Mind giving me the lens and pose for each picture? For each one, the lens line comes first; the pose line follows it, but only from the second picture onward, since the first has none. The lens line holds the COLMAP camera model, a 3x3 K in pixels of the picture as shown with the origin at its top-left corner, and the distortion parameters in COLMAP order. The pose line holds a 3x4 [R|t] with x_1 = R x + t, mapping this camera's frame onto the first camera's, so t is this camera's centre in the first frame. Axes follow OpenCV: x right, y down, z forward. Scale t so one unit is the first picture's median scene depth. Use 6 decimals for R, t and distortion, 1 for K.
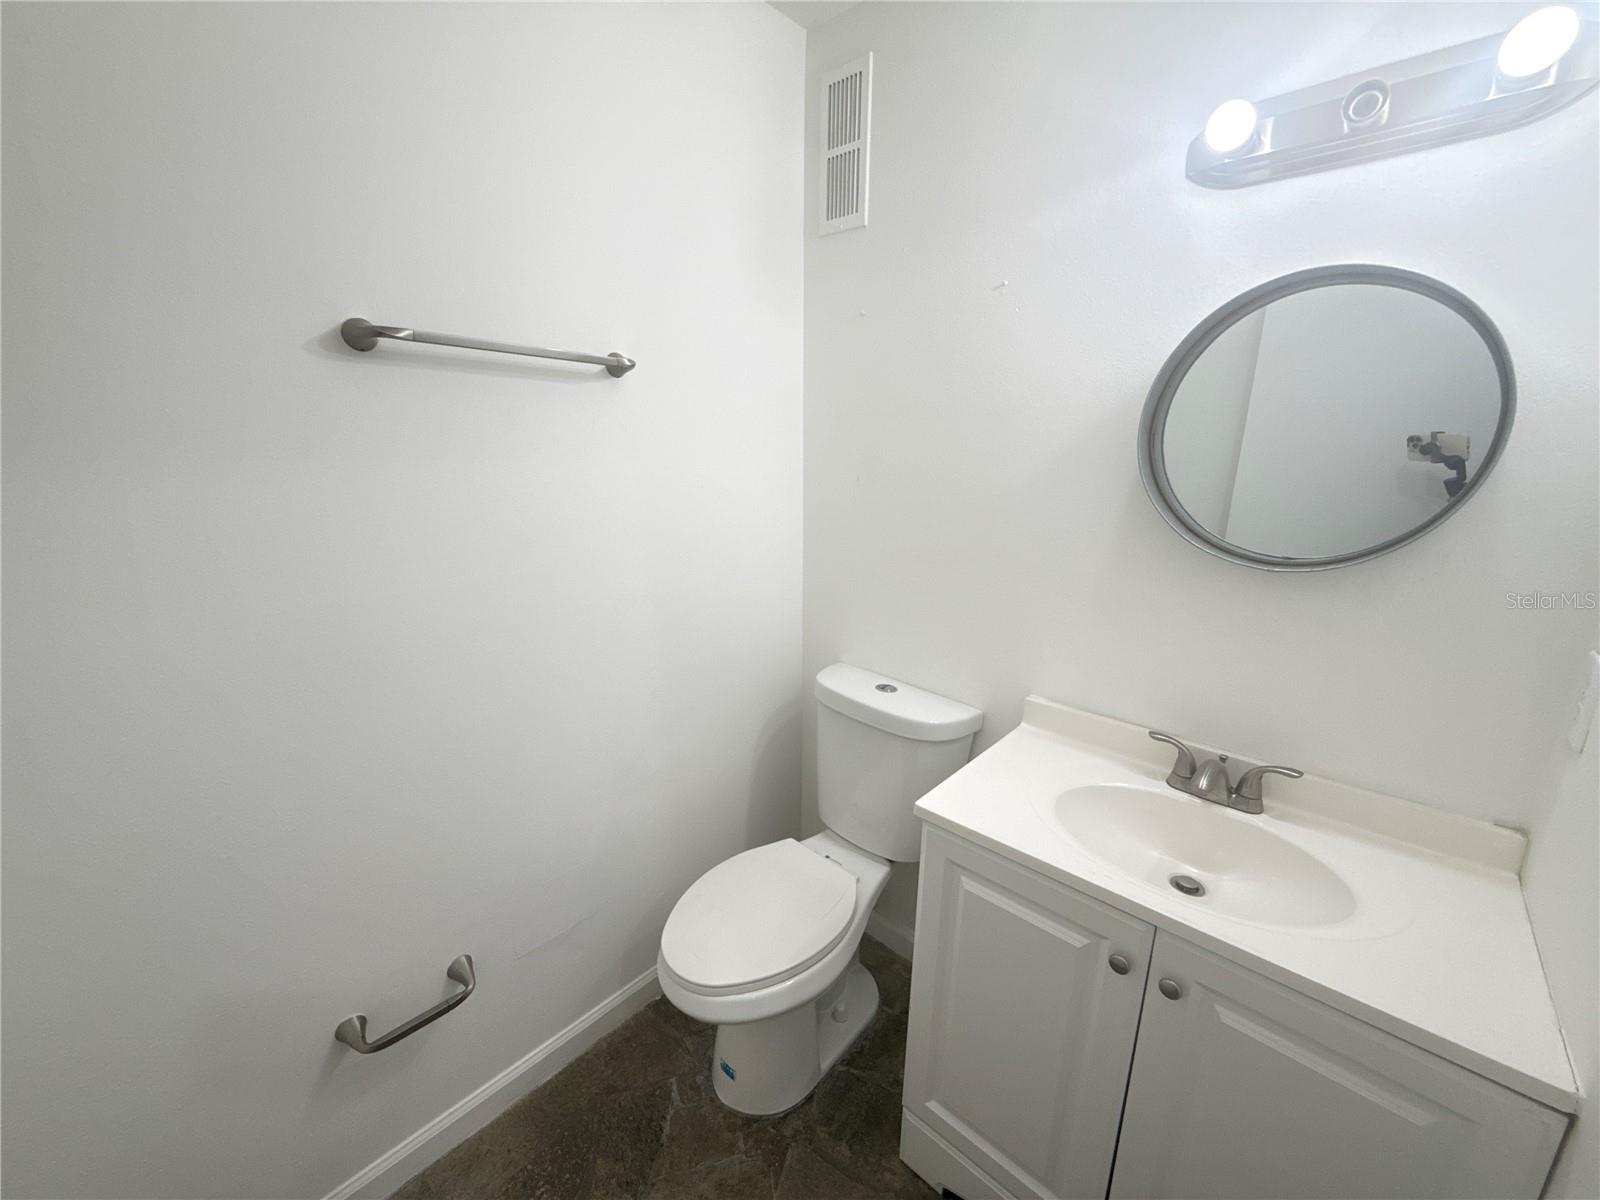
lens RADIAL K [[637.5, 0, 802.0], [0, 637.5, 601.0], [0, 0, 1]] dist [0.000478, 0.000007]
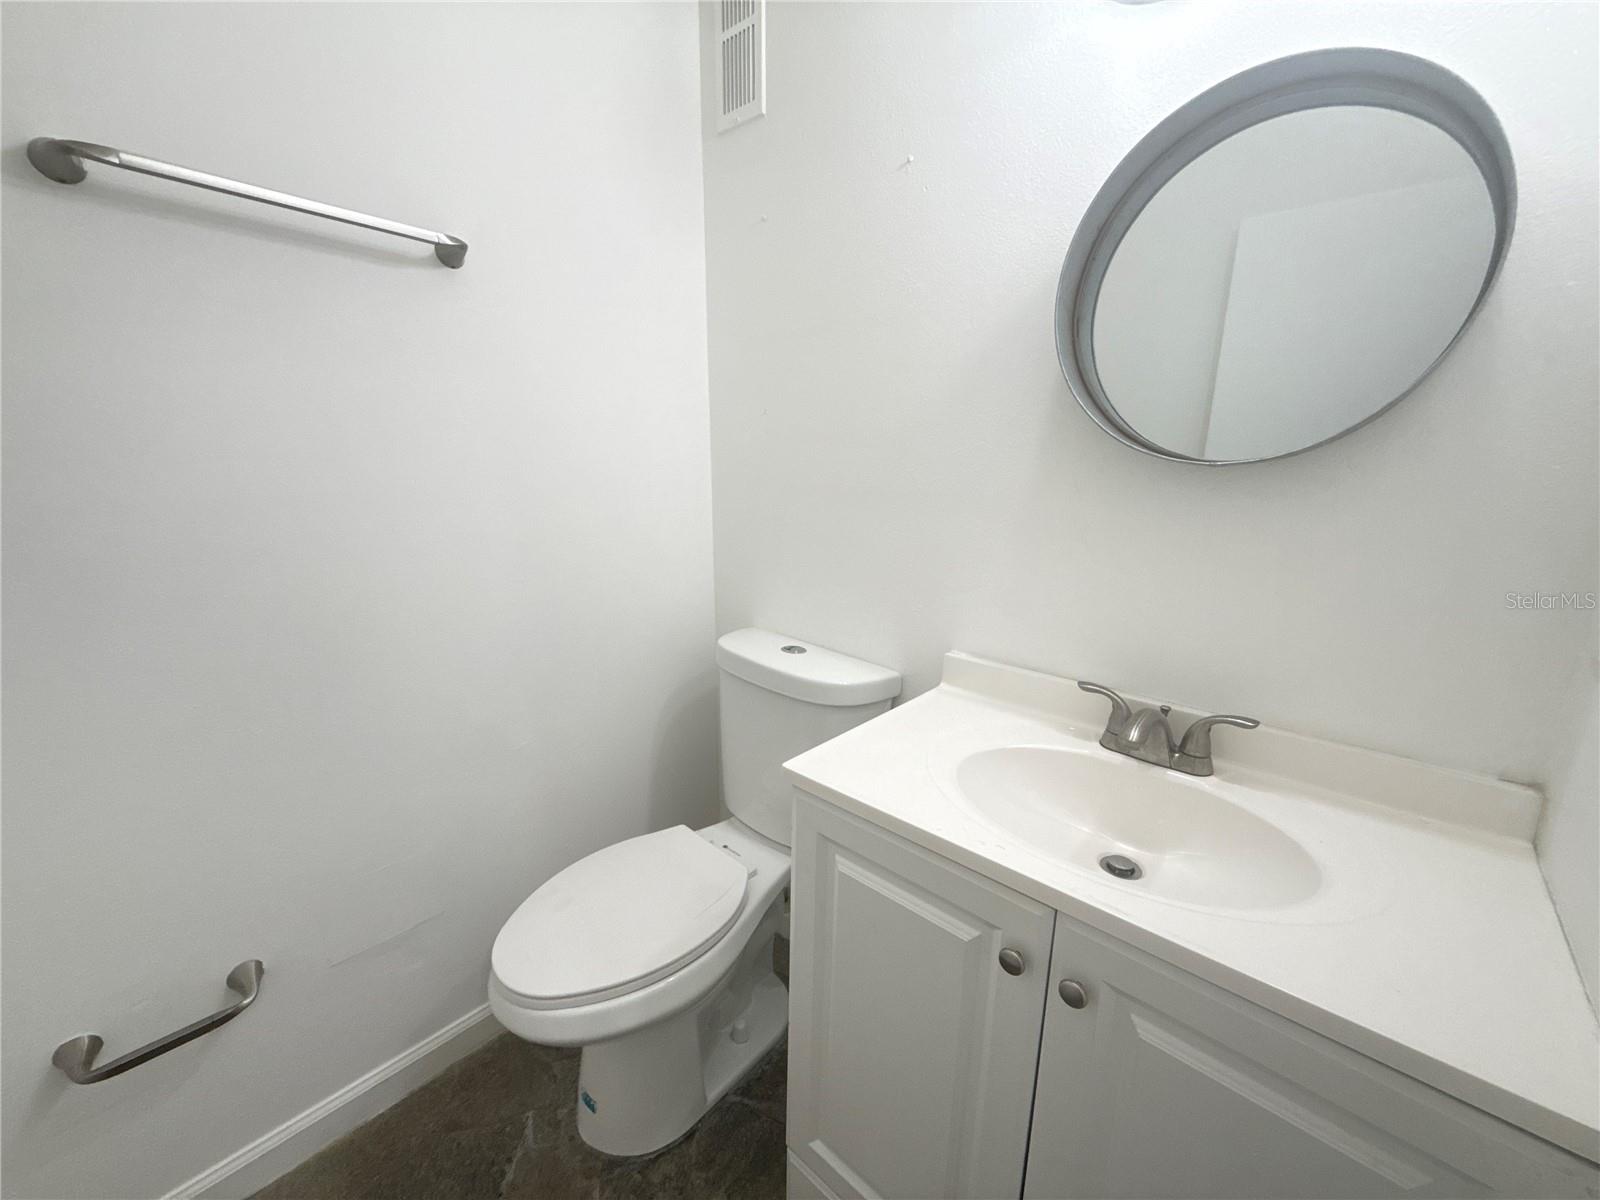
lens RADIAL K [[637.5, 0, 802.0], [0, 637.5, 601.0], [0, 0, 1]] dist [0.000478, 0.000007]
pose [[0.999977, 0.000908, 0.006782, 0.166423], [-0.000745, 0.999709, -0.024119, 0.110278], [-0.006802, 0.024113, 0.999686, 0.162200]]
